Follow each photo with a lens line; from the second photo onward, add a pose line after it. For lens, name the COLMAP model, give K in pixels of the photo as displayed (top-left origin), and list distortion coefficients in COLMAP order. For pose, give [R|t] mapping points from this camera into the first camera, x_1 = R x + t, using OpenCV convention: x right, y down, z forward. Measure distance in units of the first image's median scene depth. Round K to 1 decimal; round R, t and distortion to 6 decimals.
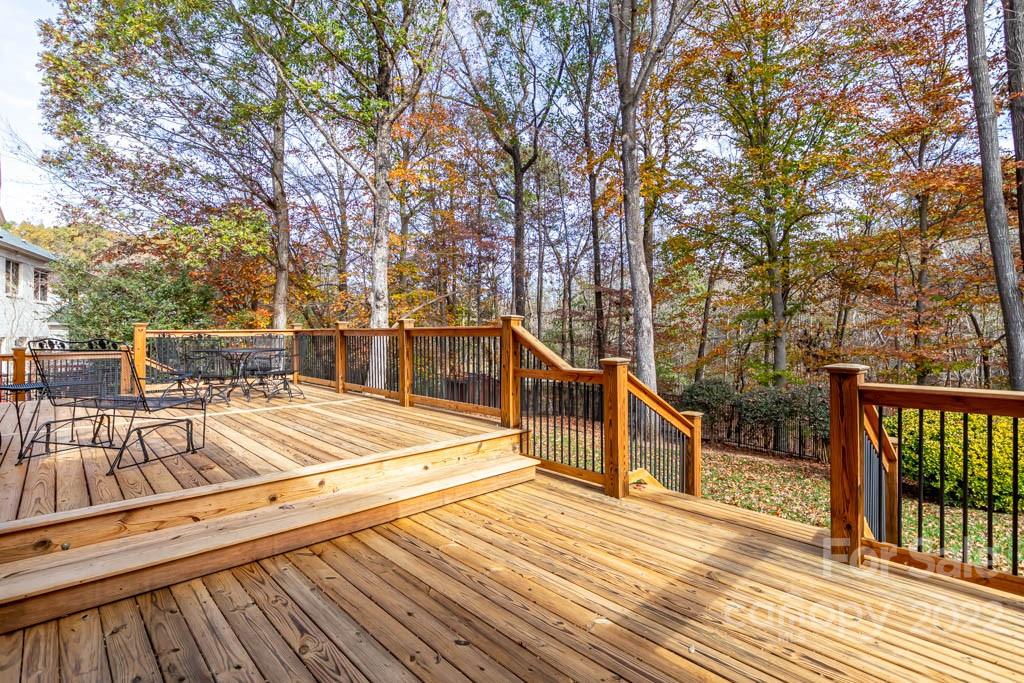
lens RADIAL K [[502.9, 0, 512.0], [0, 502.9, 341.5], [0, 0, 1]] dist [-0.000788, -0.000118]
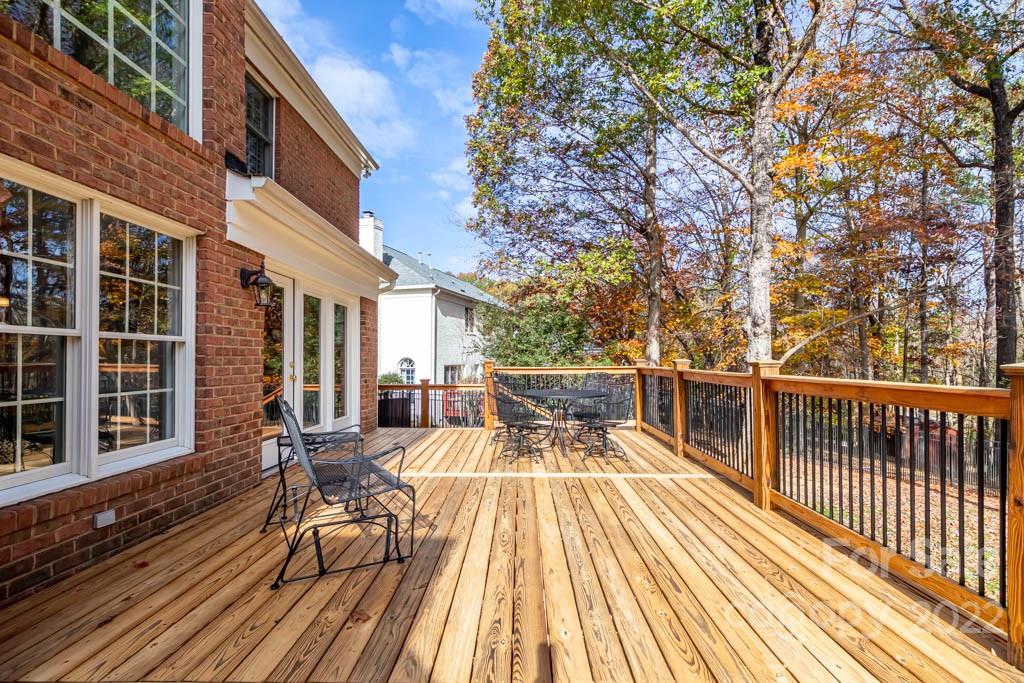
lens RADIAL K [[485.3, 0, 510.0], [0, 485.3, 354.4], [0, 0, 1]] dist [-0.003658, -0.000318]
pose [[0.716429, -0.002145, -0.697657, -0.011293], [-0.014796, 0.999724, -0.018268, -0.014891], [0.697503, 0.023410, 0.716199, 0.153022]]
